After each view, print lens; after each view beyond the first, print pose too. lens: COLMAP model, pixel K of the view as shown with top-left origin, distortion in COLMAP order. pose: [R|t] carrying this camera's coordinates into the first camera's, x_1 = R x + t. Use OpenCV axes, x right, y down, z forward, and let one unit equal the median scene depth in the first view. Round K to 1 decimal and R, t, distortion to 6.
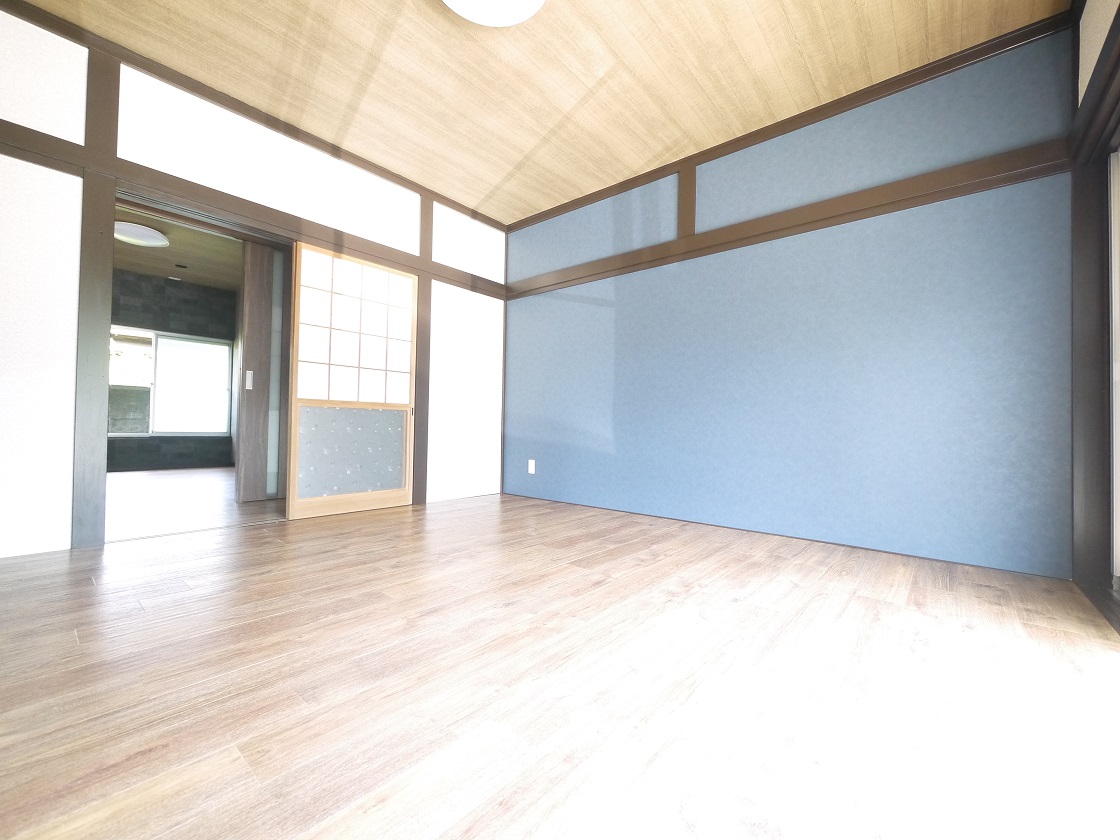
lens RADIAL K [[461.4, 0, 556.5], [0, 461.4, 419.2], [0, 0, 1]] dist [-0.009446, 0.001199]
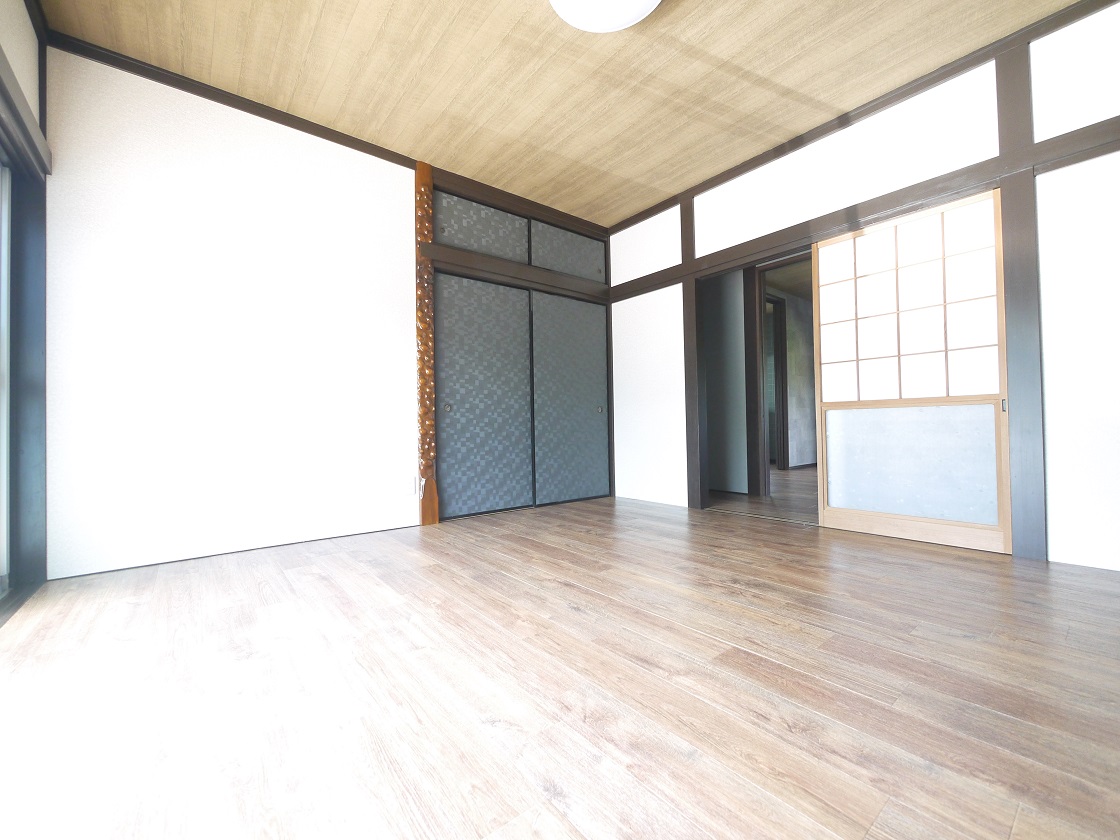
lens RADIAL K [[461.4, 0, 556.5], [0, 461.4, 419.2], [0, 0, 1]] dist [-0.009446, 0.001199]
pose [[-0.184181, -0.030148, -0.982430, 0.717285], [0.027856, 0.998968, -0.035878, 0.013332], [0.982498, -0.033975, -0.183151, 0.901554]]
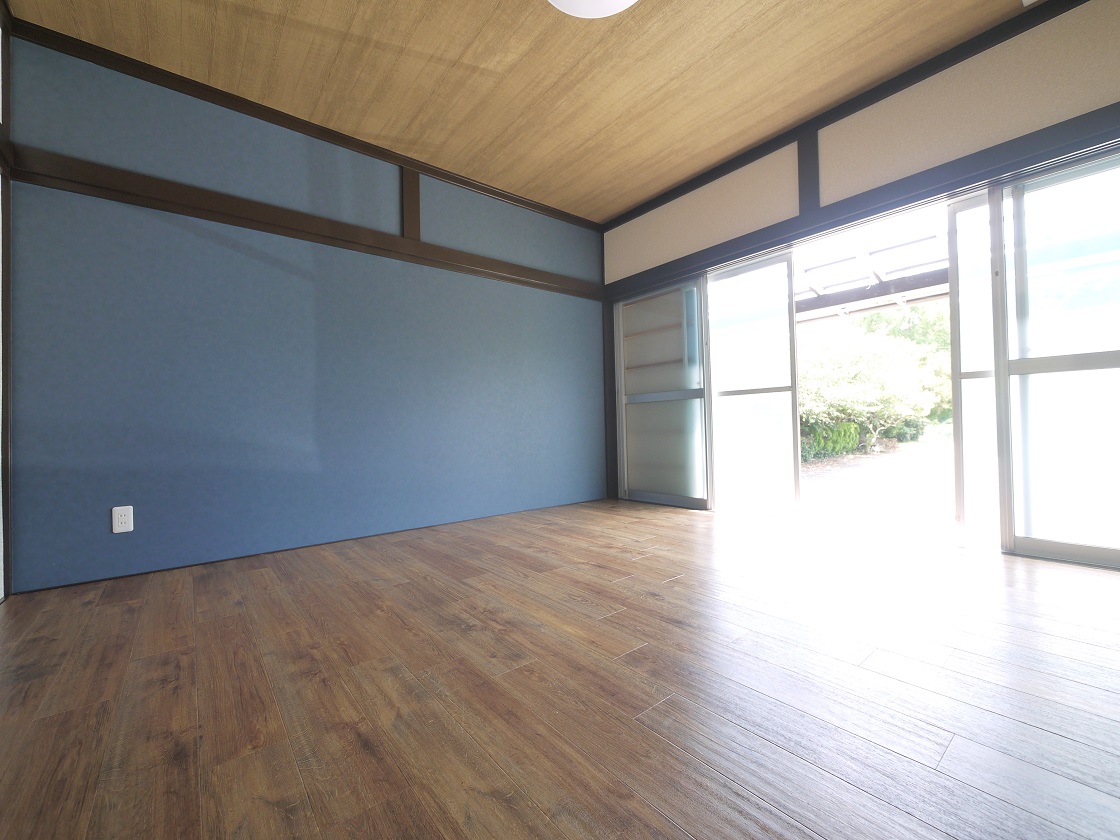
lens RADIAL K [[461.4, 0, 556.5], [0, 461.4, 419.2], [0, 0, 1]] dist [-0.009446, 0.001199]
pose [[0.181441, -0.005138, 0.983388, -0.960042], [0.010348, 0.999941, 0.003315, -0.019947], [-0.983347, 0.009575, 0.181483, 0.799112]]
